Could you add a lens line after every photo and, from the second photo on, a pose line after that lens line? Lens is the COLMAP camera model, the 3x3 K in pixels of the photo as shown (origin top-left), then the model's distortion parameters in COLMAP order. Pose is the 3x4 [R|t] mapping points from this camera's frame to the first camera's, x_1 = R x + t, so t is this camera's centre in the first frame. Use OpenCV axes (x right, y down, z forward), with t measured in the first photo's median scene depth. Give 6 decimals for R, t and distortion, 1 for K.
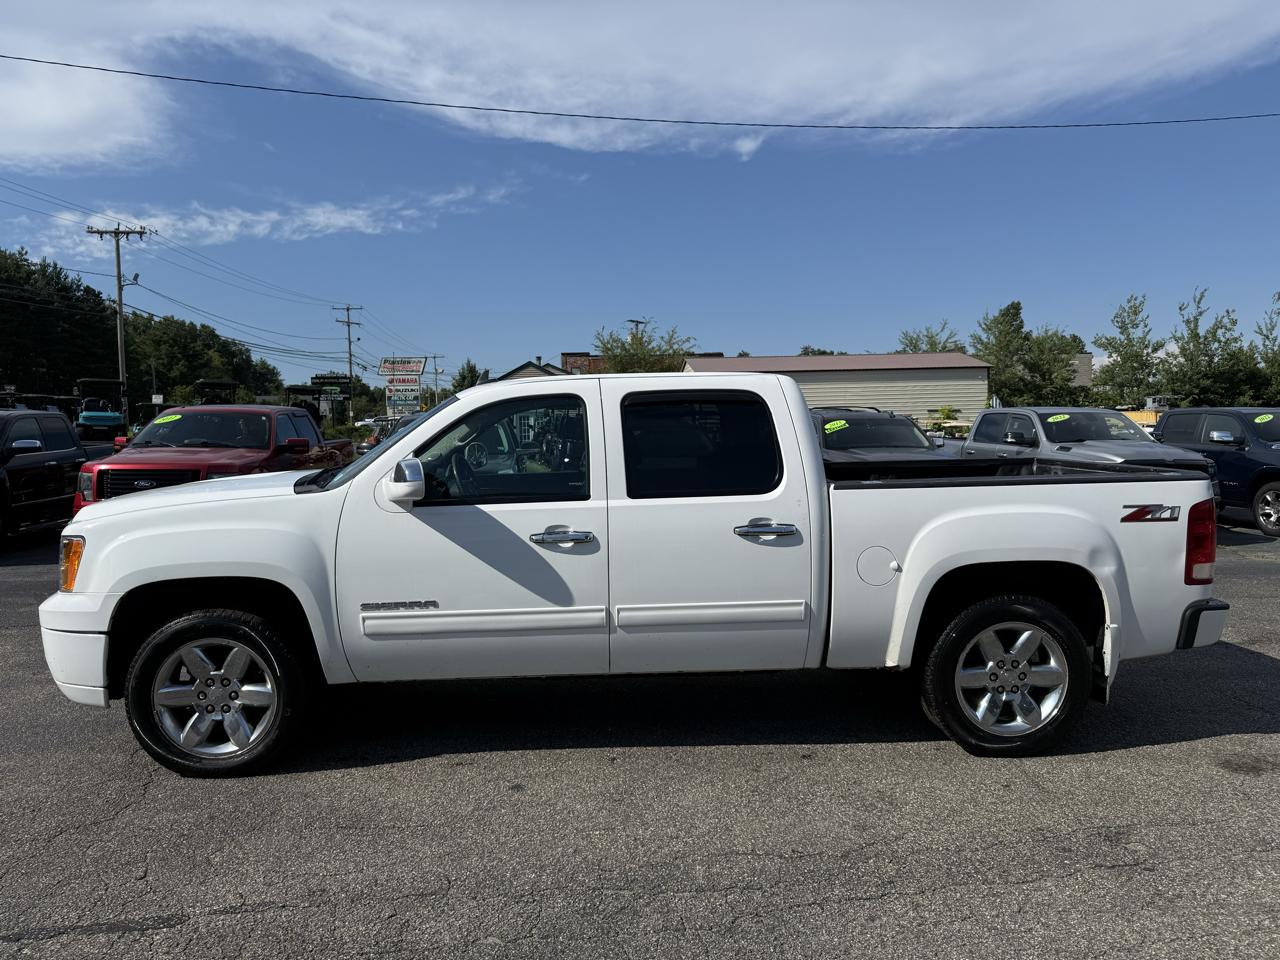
lens RADIAL K [[901.4, 0, 661.7], [0, 901.4, 454.8], [0, 0, 1]] dist [0.004815, -0.019133]
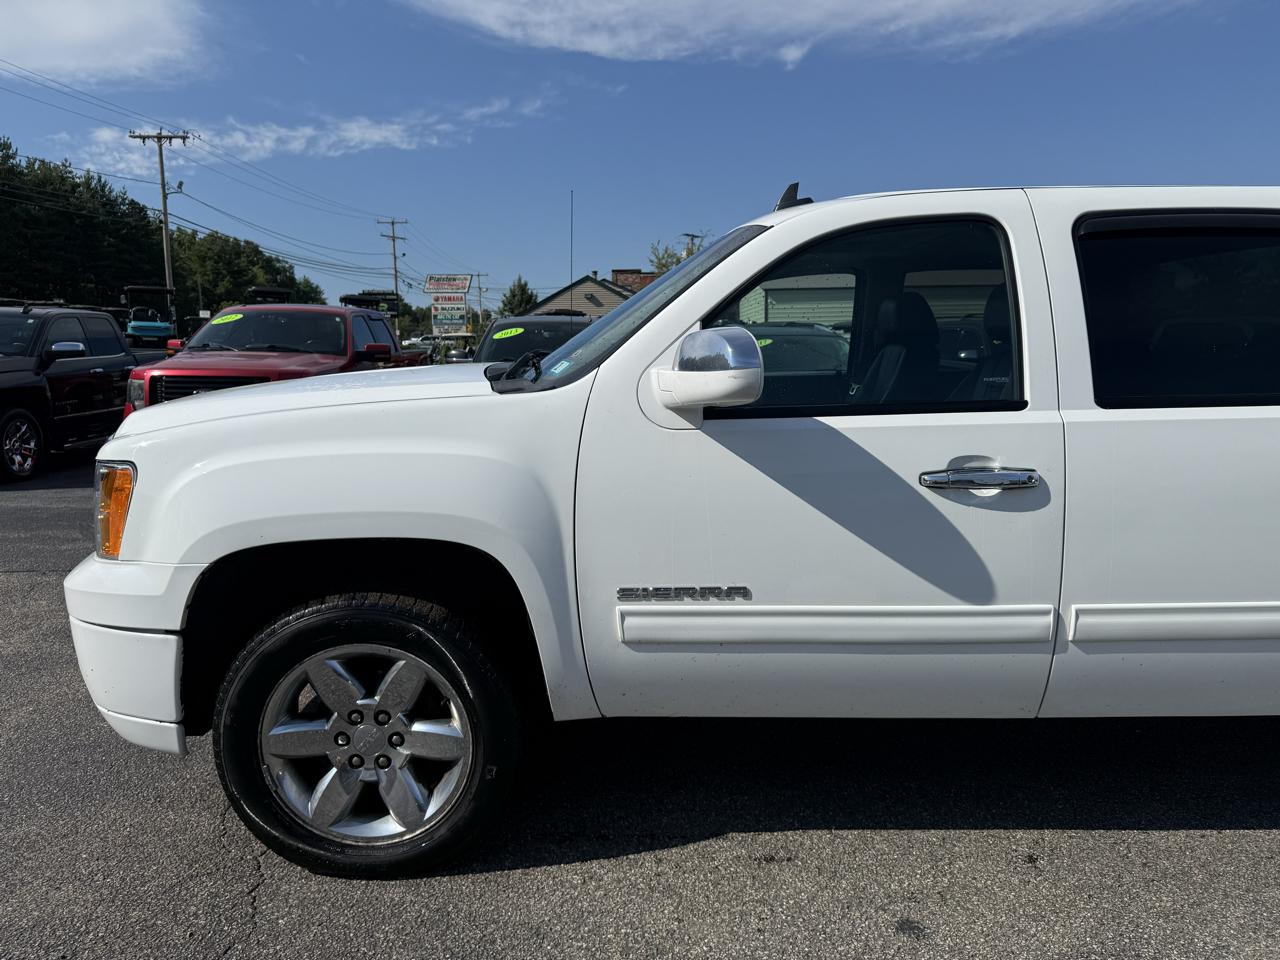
lens RADIAL K [[896.6, 0, 631.5], [0, 896.6, 479.4], [0, 0, 1]] dist [0.039940, -0.043266]
pose [[0.997375, 0.017957, -0.070147, -0.280276], [-0.010106, 0.993801, 0.110716, 0.034012], [0.071701, -0.109717, 0.991373, 0.444452]]
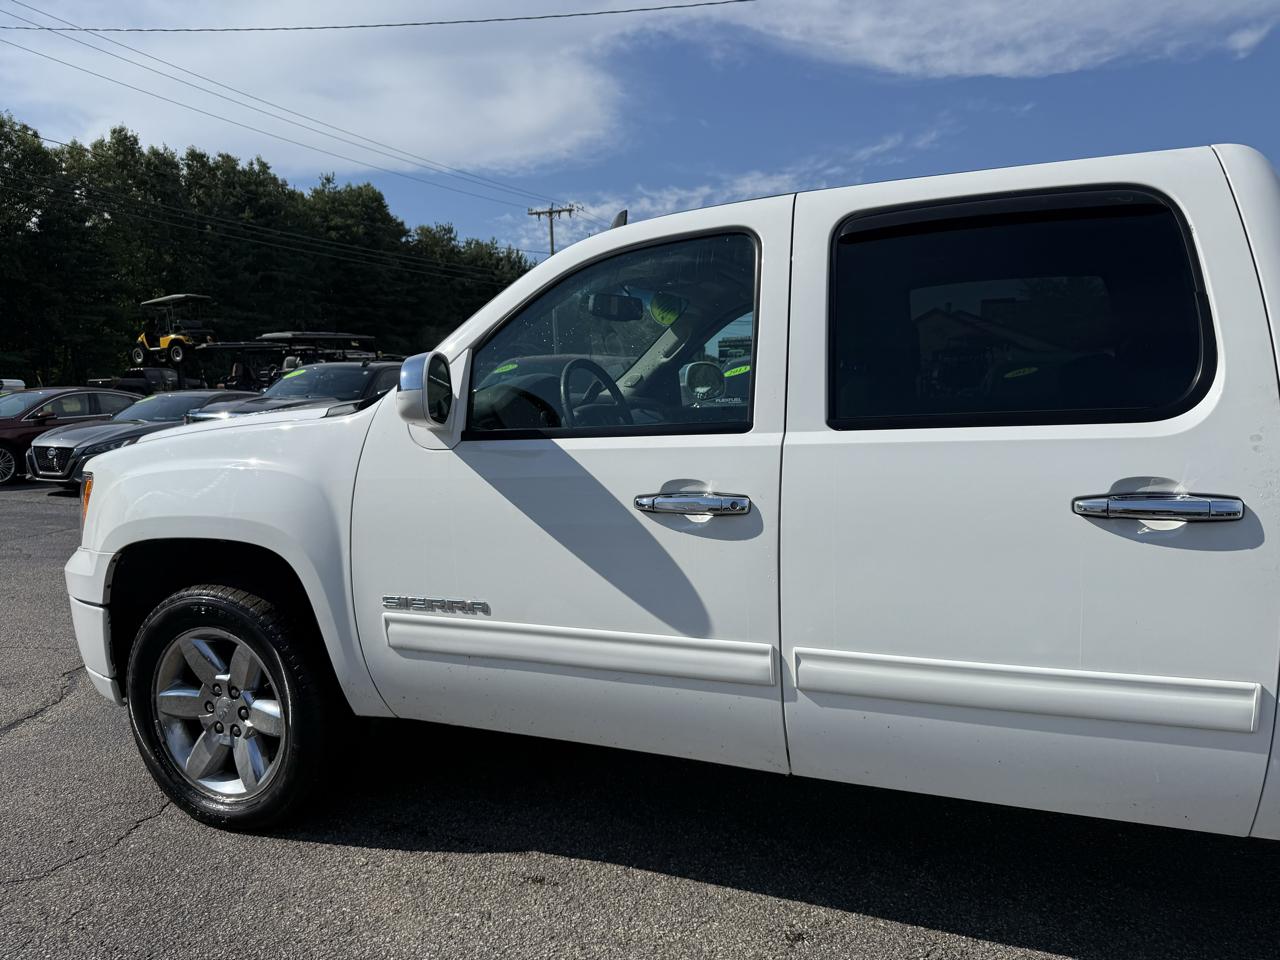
lens RADIAL K [[905.9, 0, 640.0], [0, 905.9, 480.0], [0, 0, 1]] dist [0.029158, -0.039232]
pose [[0.886613, 0.032330, -0.461380, 0.100296], [-0.000899, 0.997673, 0.068182, 0.042986], [0.462511, -0.060036, 0.884579, 0.528344]]
